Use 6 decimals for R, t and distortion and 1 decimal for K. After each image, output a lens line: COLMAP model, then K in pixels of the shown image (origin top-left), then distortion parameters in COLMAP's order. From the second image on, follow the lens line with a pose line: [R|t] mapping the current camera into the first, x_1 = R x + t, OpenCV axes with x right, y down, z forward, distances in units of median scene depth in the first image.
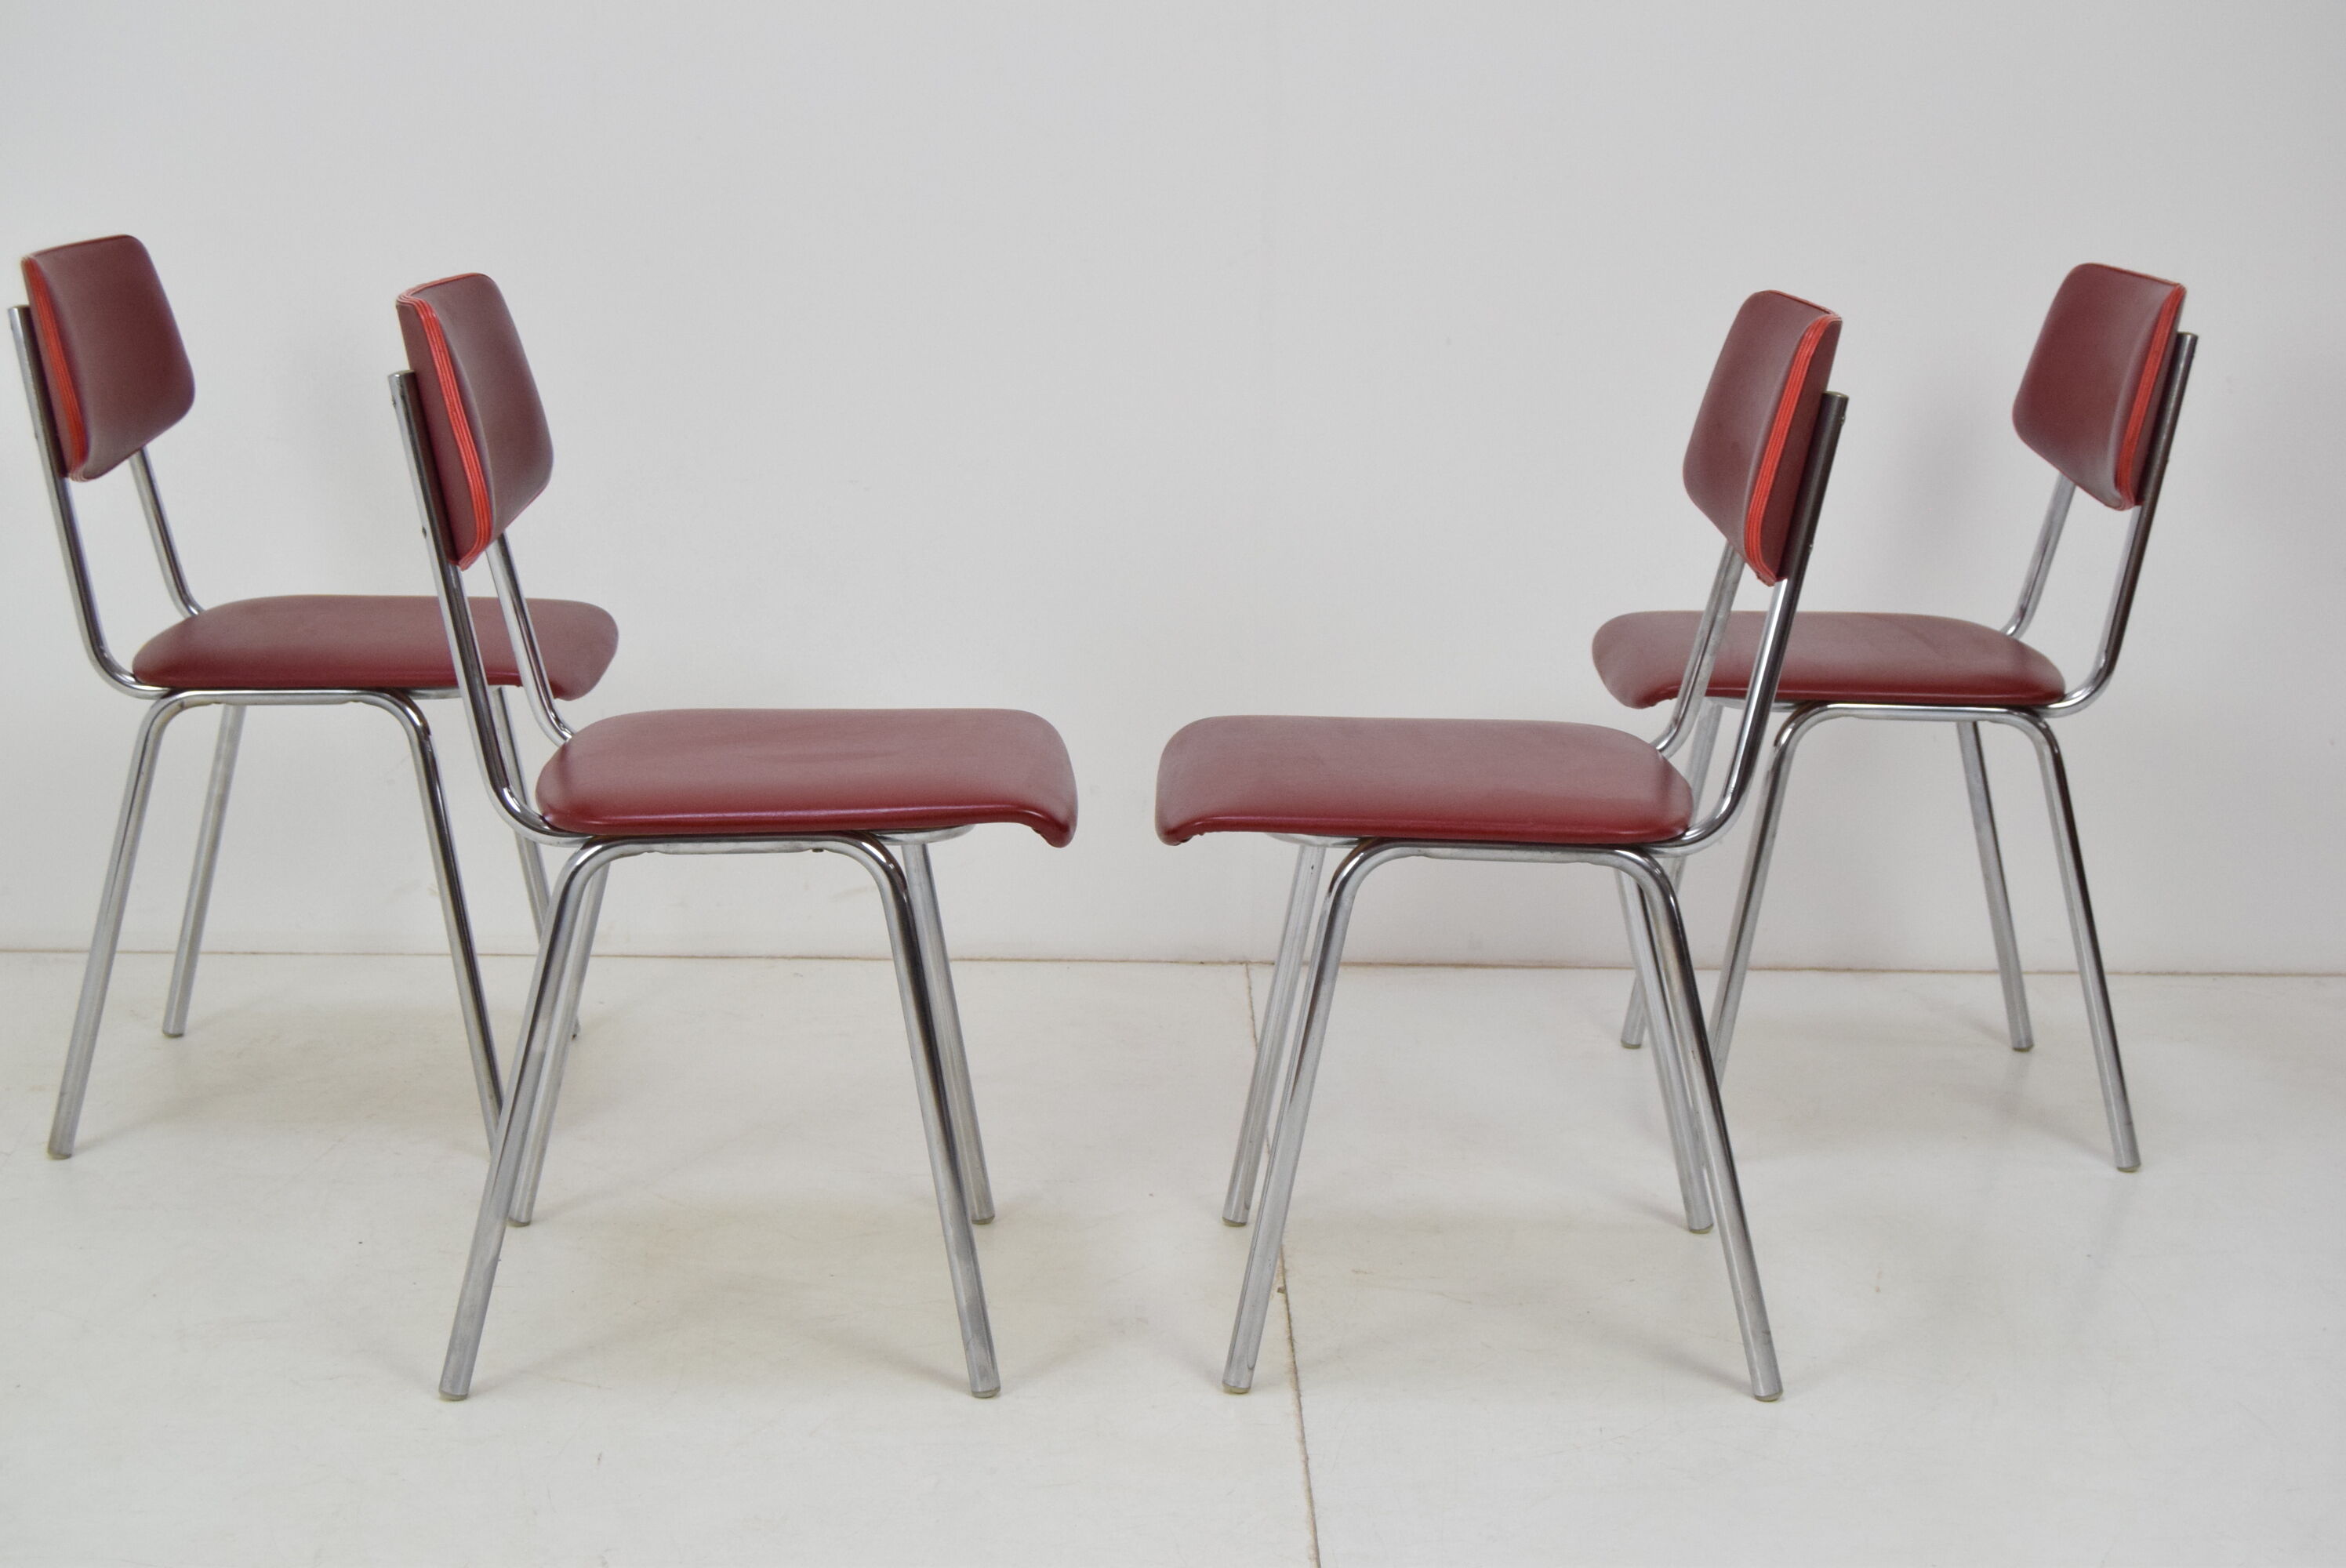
lens RADIAL K [[3711.0, 0, 1173.0], [0, 3711.0, 784.0], [0, 0, 1]] dist [-0.028388, 0.005993]
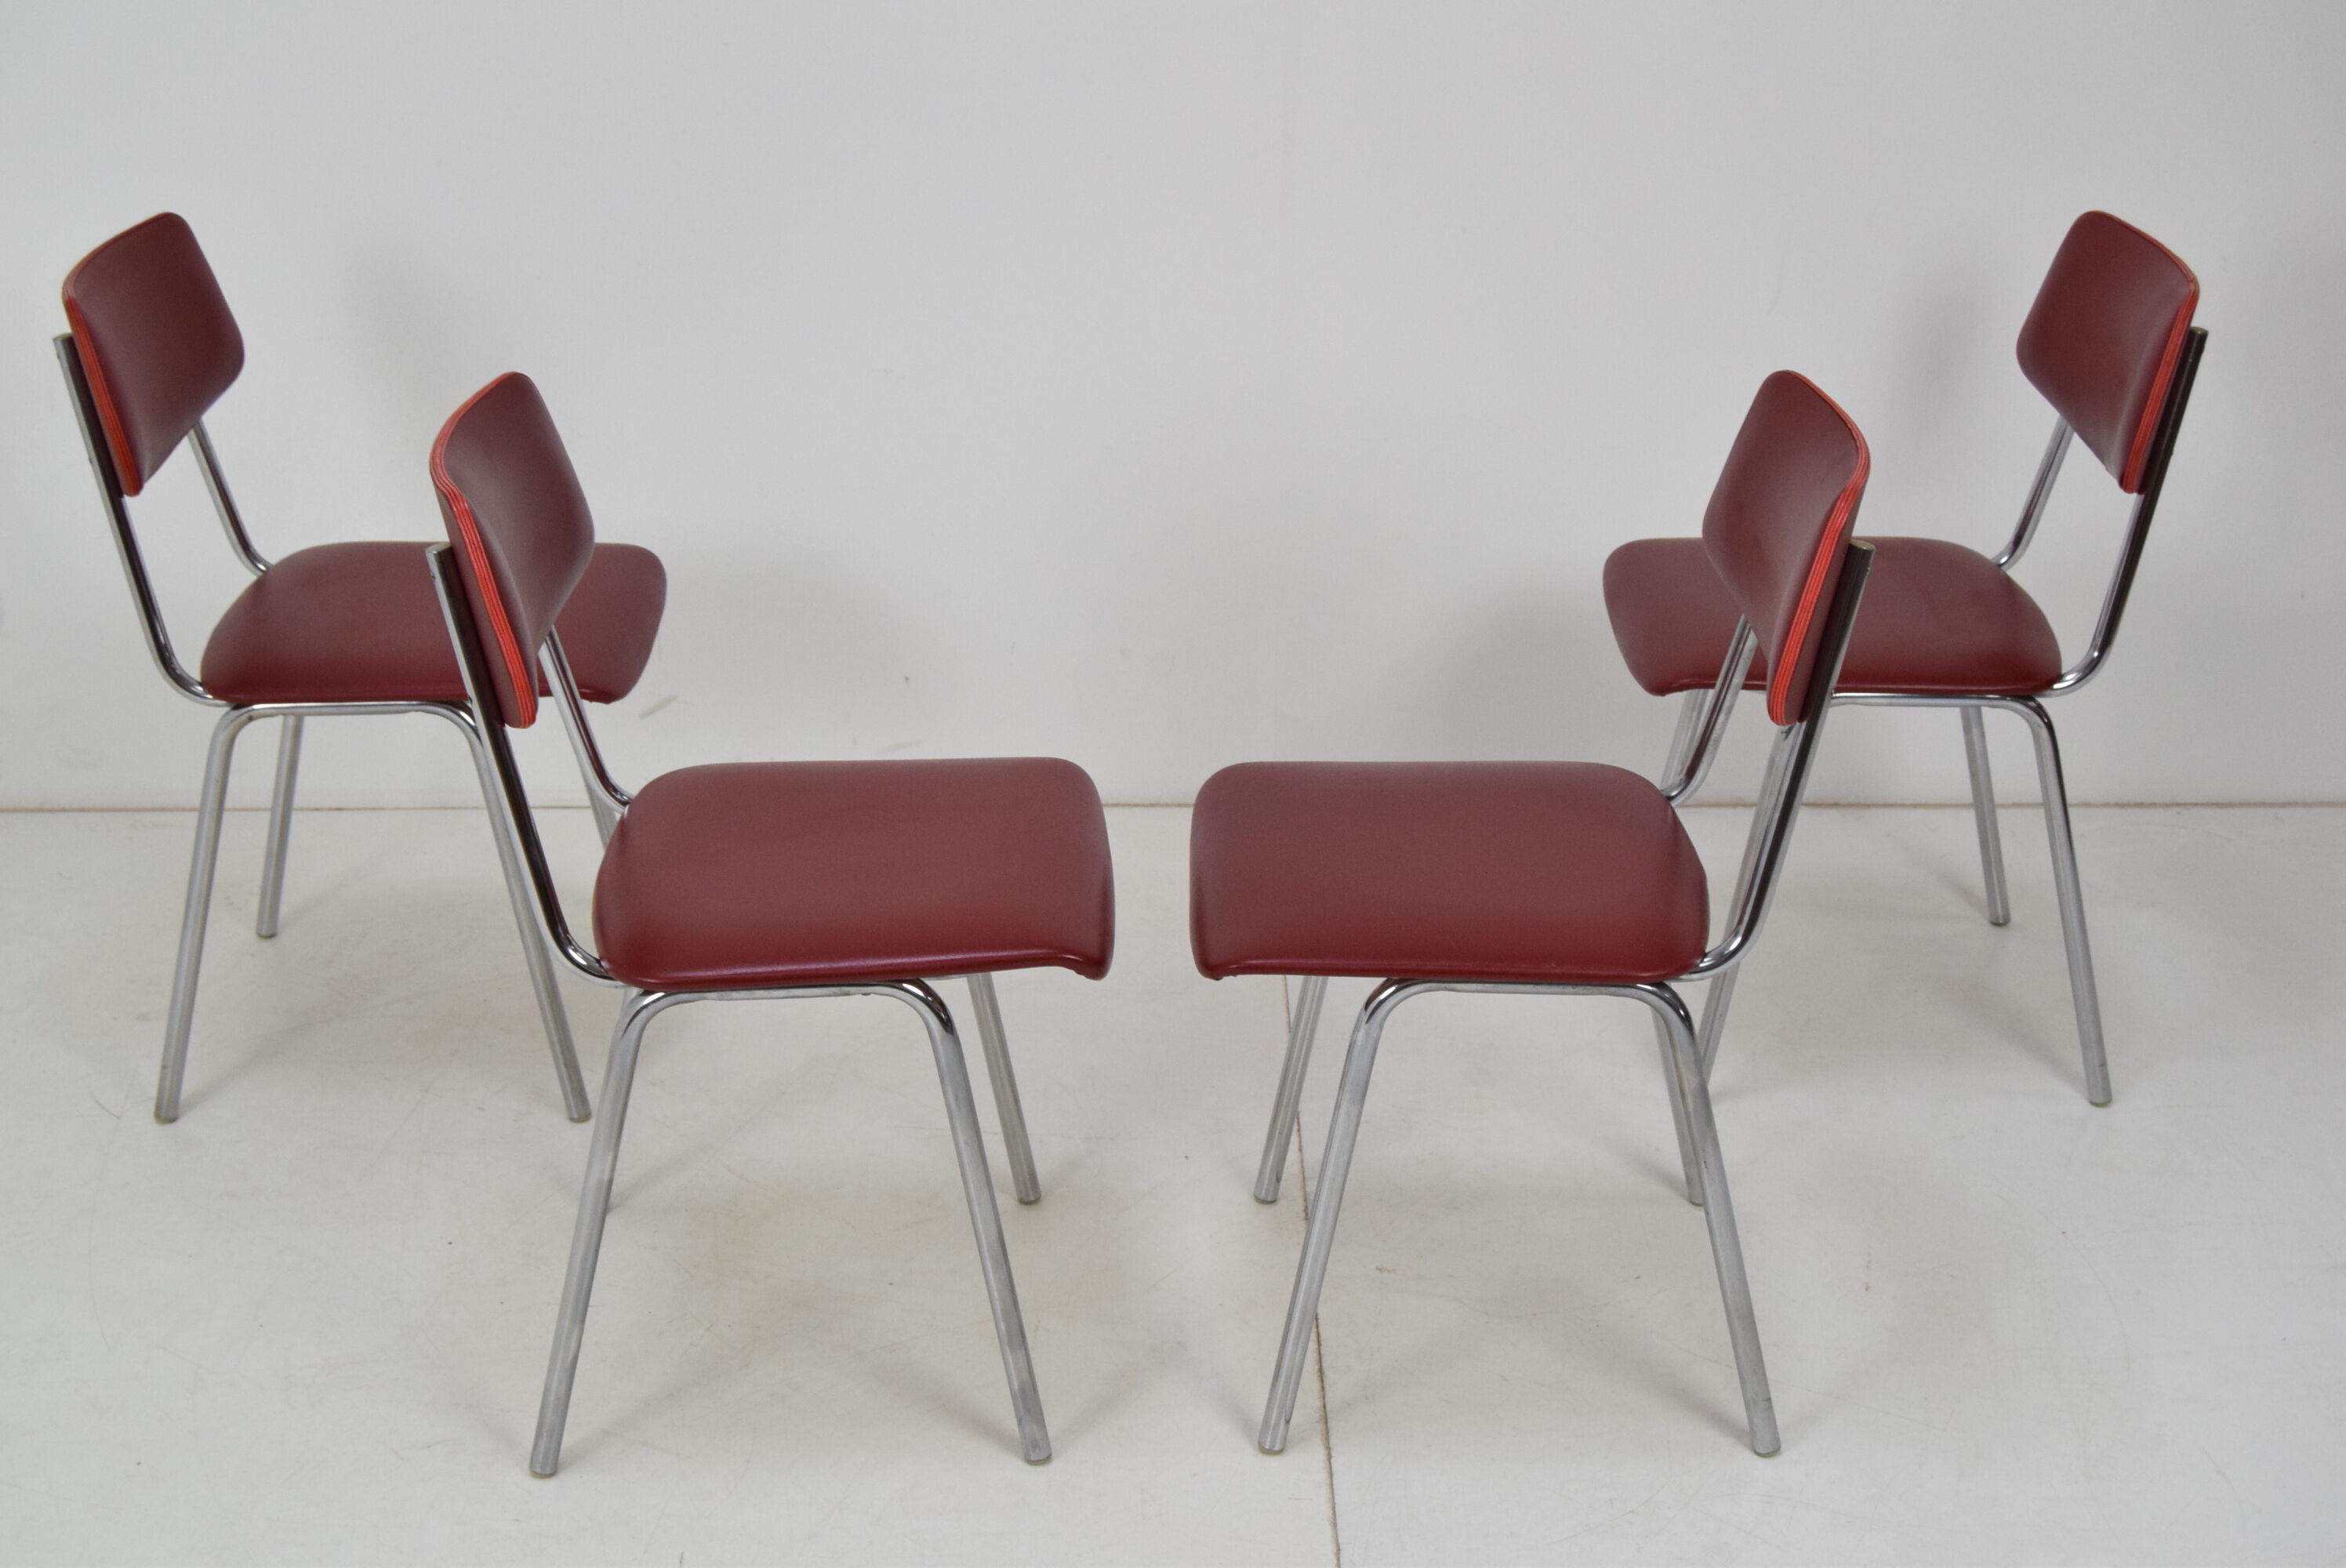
lens RADIAL K [[3300.6, 0, 1173.0], [0, 3300.6, 784.0], [0, 0, 1]] dist [-0.025132, -0.020972]
pose [[0.999921, -0.011181, -0.005804, -0.003177], [0.012141, 0.978240, 0.207123, -0.195750], [0.003362, -0.207177, 0.978298, 0.092676]]
